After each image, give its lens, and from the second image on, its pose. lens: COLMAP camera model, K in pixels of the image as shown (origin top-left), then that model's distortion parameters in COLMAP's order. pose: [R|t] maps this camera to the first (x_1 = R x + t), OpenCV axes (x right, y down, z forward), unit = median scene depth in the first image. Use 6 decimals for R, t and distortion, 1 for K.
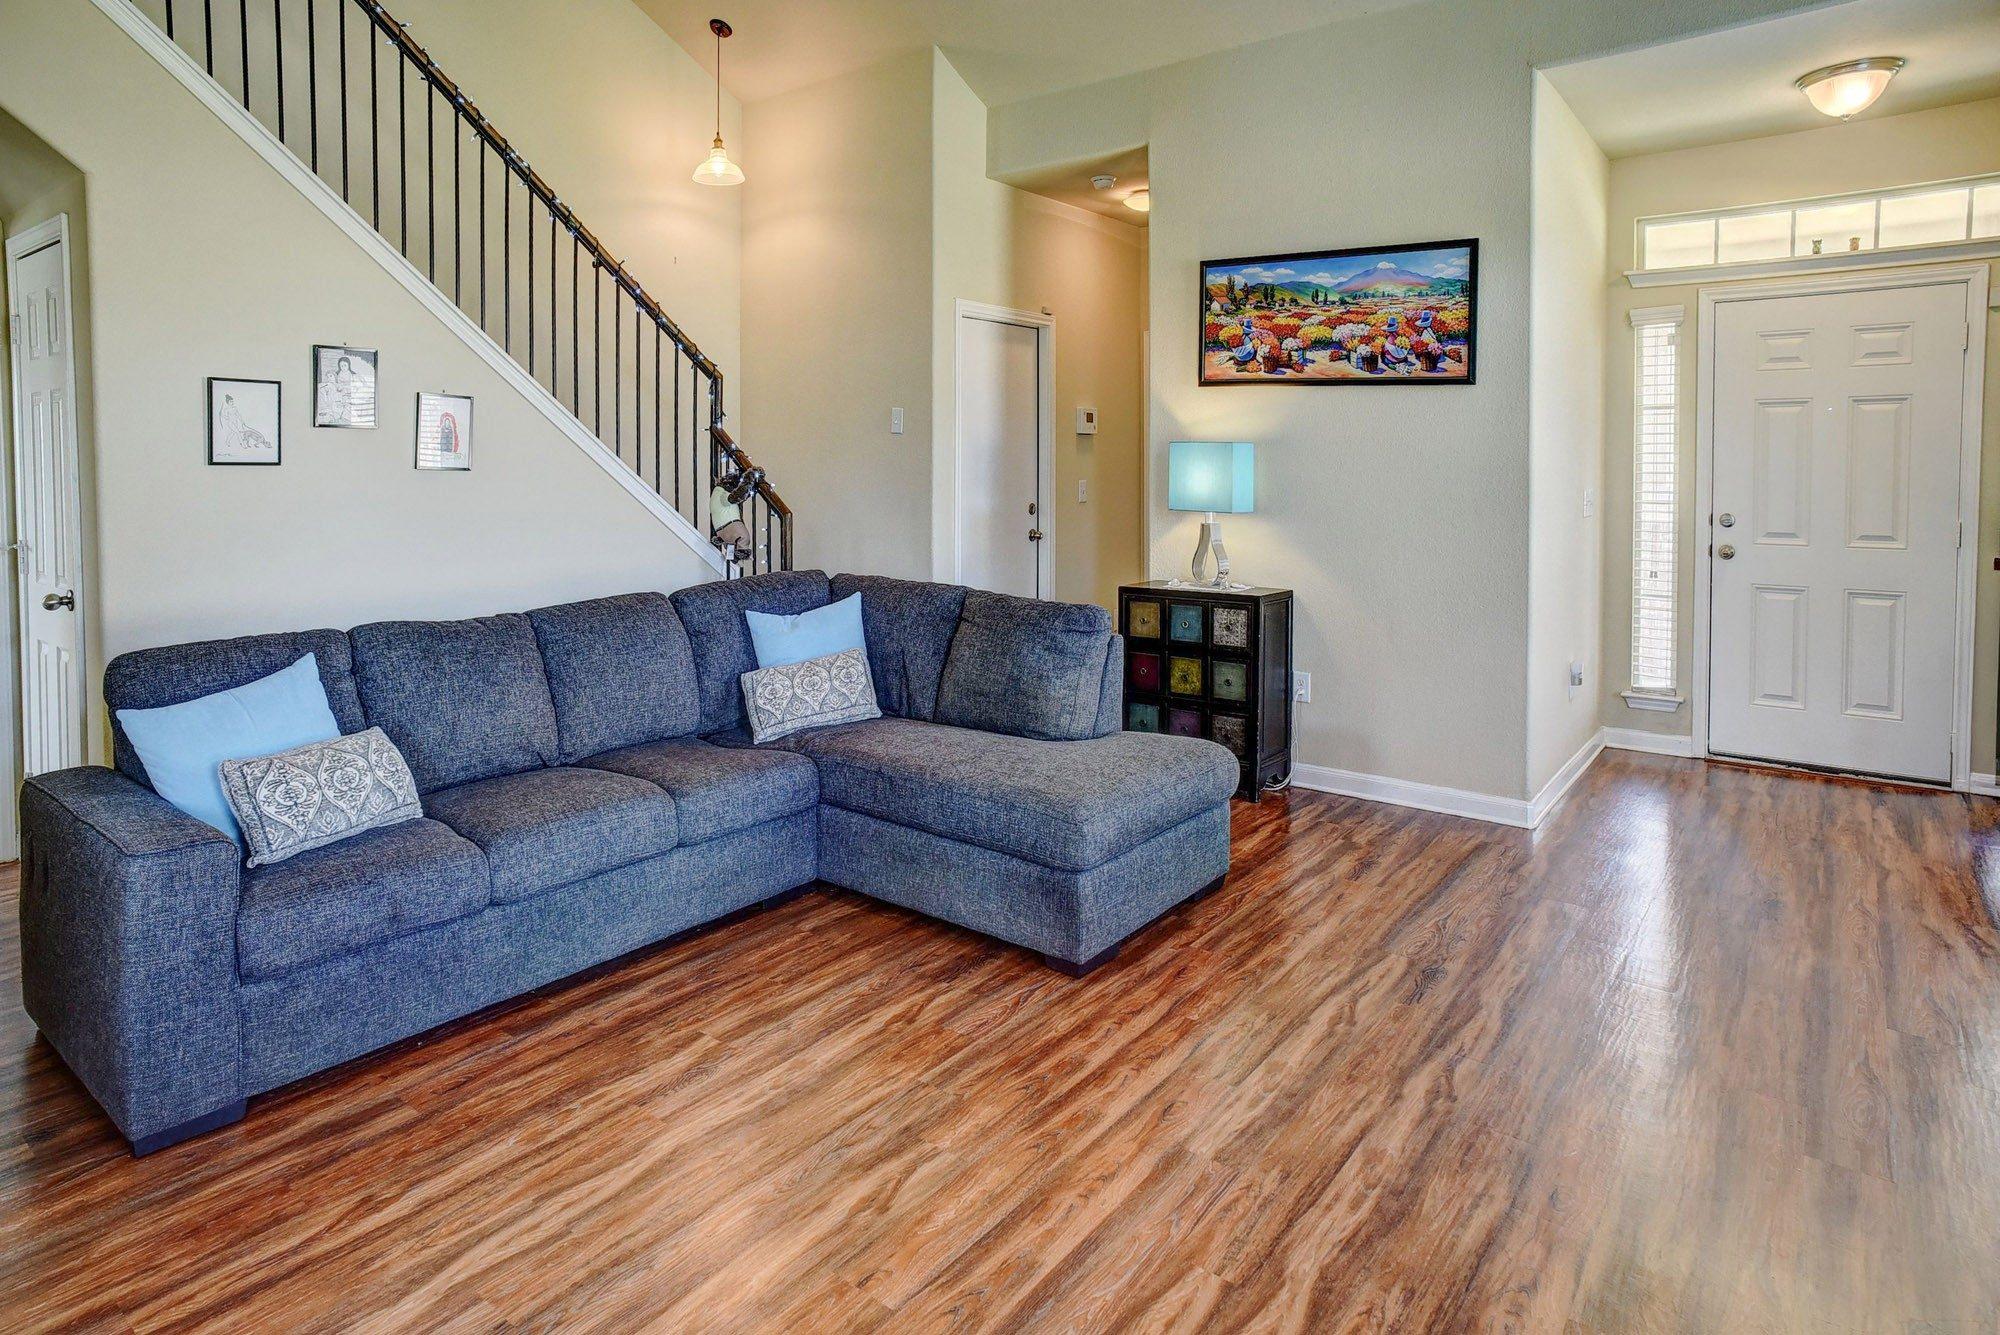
lens RADIAL K [[1097.9, 0, 1000.0], [0, 1097.9, 667.5], [0, 0, 1]] dist [-0.064117, 0.052899]
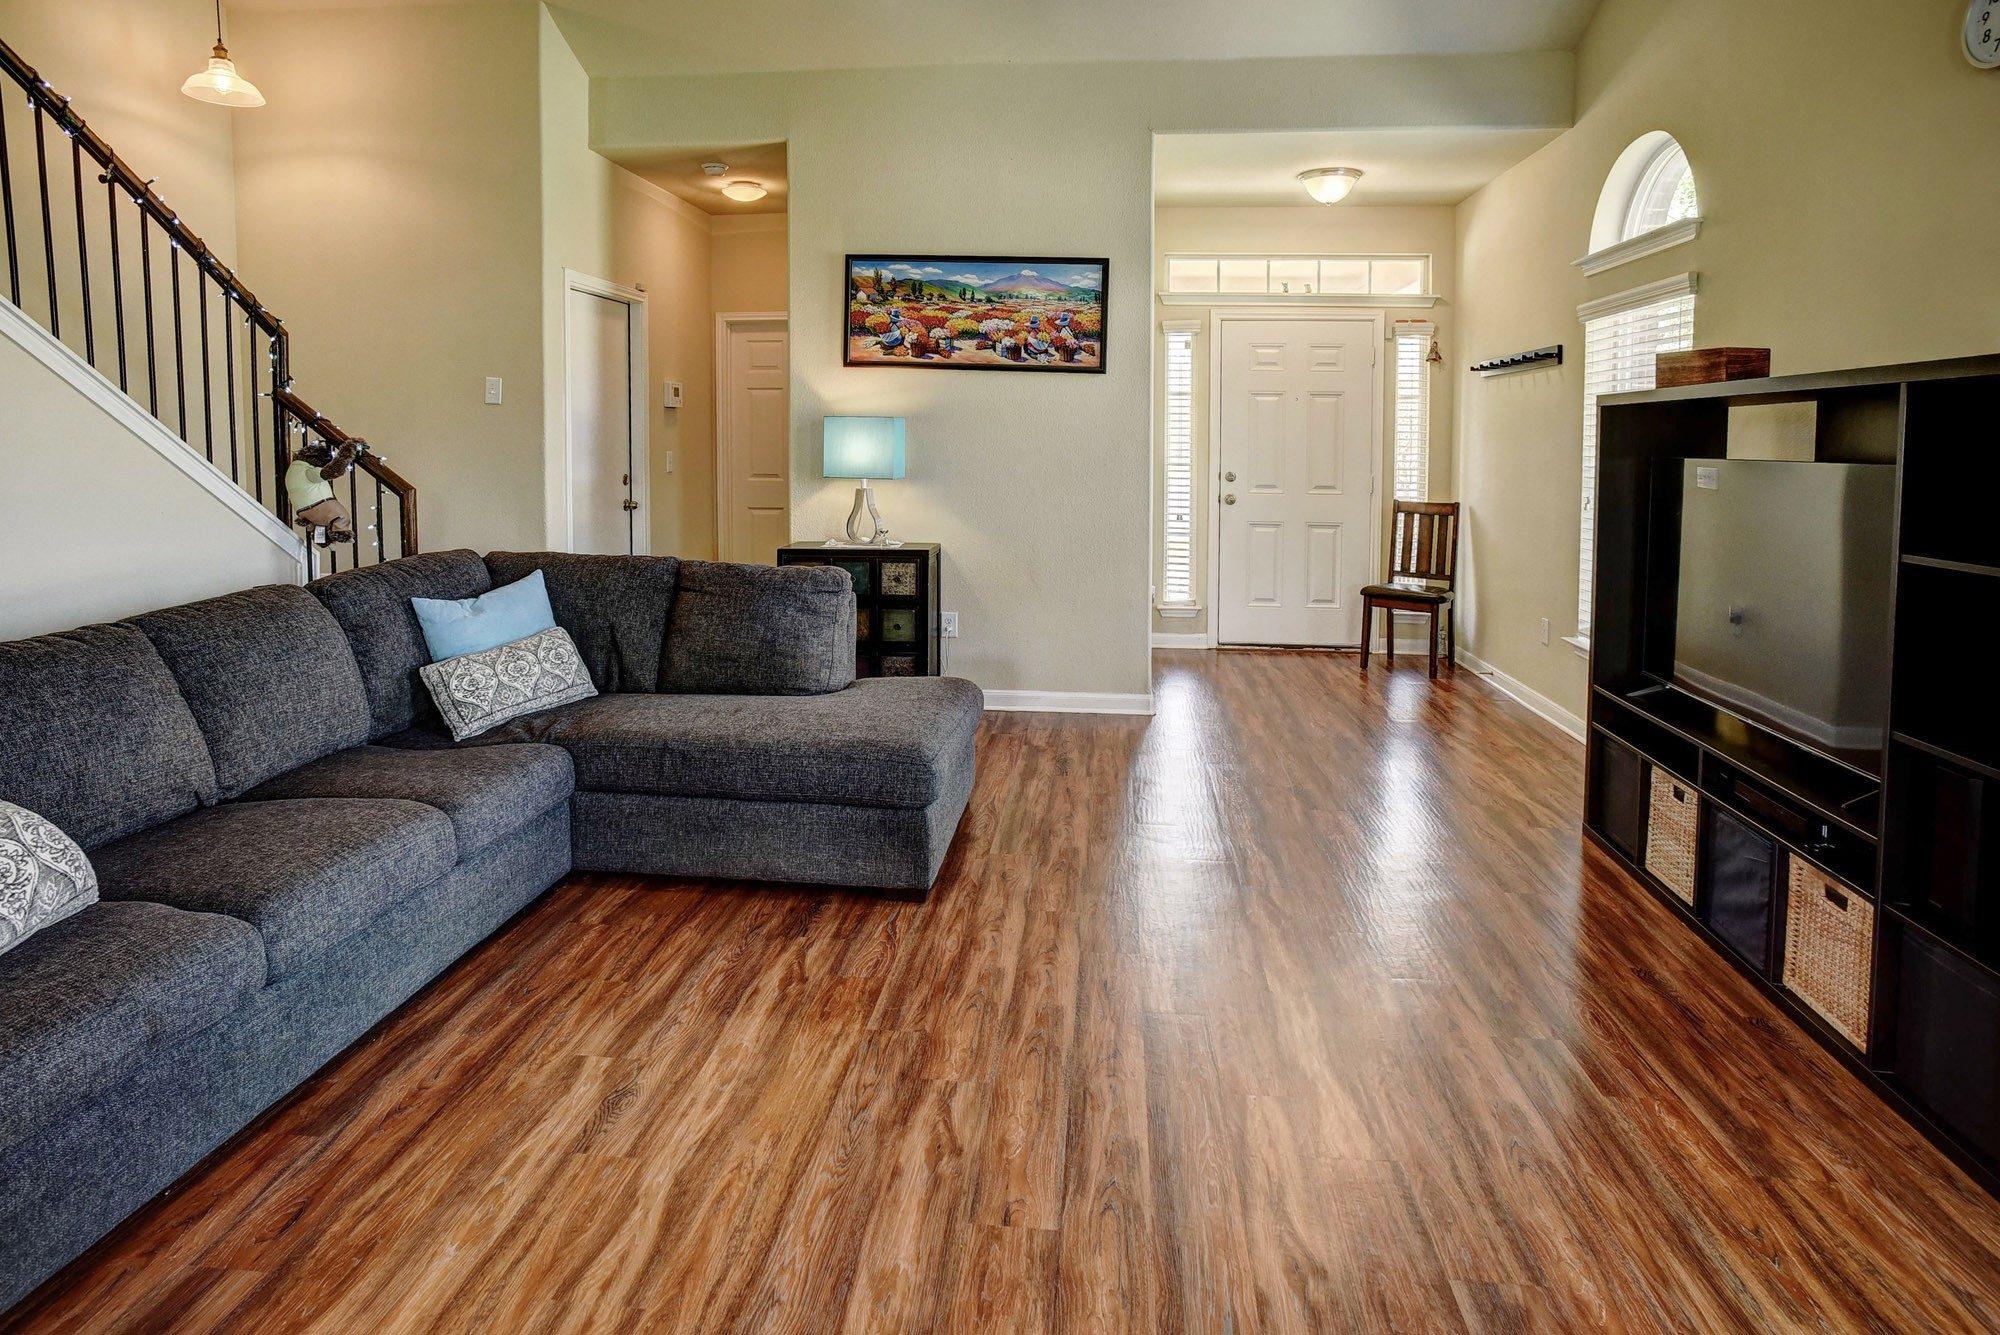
lens RADIAL K [[955.2, 0, 996.3], [0, 955.2, 632.1], [0, 0, 1]] dist [-0.054166, 0.035180]
pose [[0.859212, -0.097237, 0.502294, -0.251544], [0.087111, 0.995242, 0.043654, -0.018617], [-0.504149, 0.006247, 0.863594, 0.099281]]
